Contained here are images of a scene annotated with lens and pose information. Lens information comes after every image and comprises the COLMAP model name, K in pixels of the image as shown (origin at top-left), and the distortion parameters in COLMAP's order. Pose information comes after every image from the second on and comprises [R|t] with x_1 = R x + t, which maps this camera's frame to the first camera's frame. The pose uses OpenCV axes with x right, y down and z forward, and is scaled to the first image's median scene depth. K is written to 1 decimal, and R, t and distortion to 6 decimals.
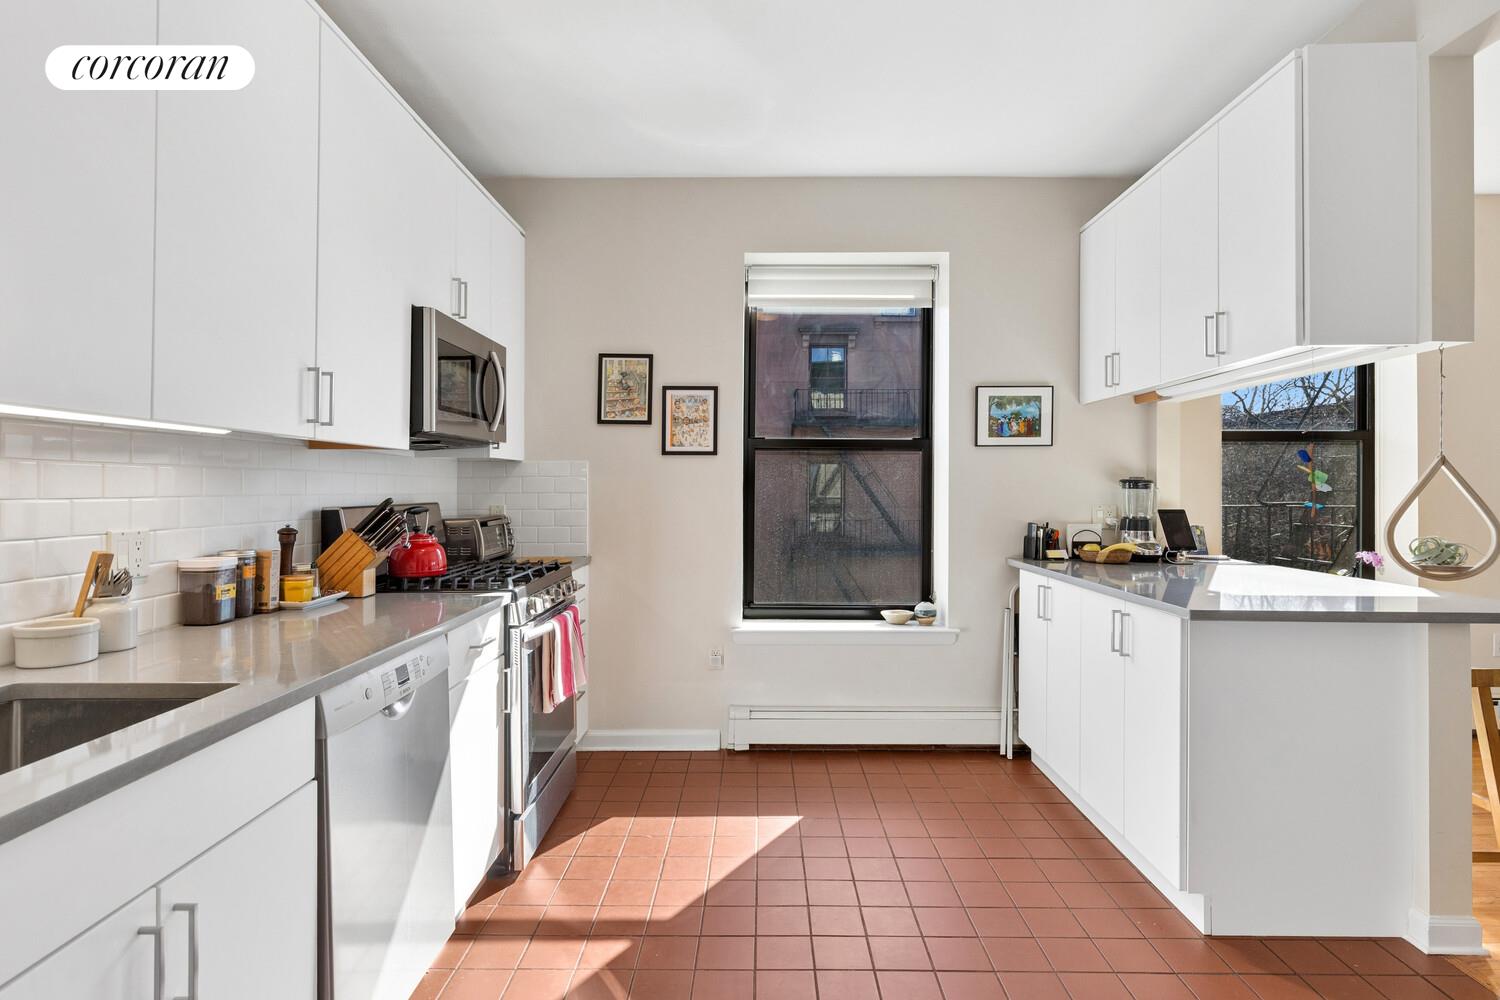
lens RADIAL K [[778.8, 0, 751.8], [0, 778.8, 491.2], [0, 0, 1]] dist [0.000844, 0.000039]
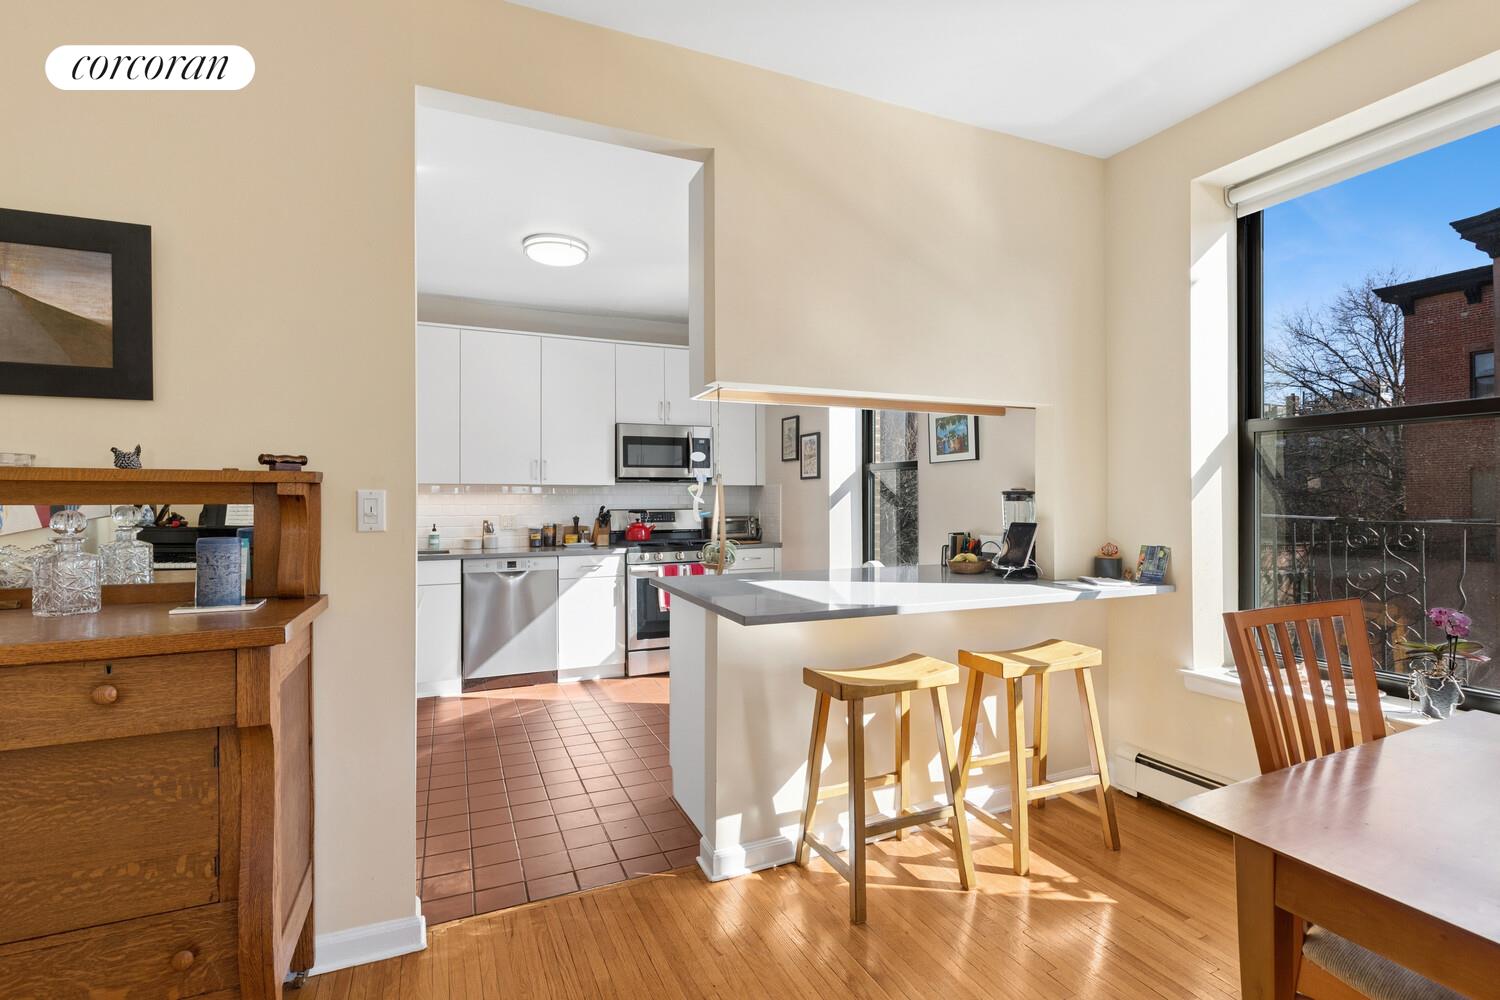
lens RADIAL K [[706.3, 0, 755.8], [0, 706.3, 497.2], [0, 0, 1]] dist [-0.006373, -0.000442]
pose [[0.410149, -0.007428, -0.911988, 1.129670], [-0.000902, 0.999963, -0.008551, 0.000338], [0.912018, 0.004330, 0.410127, 0.342650]]
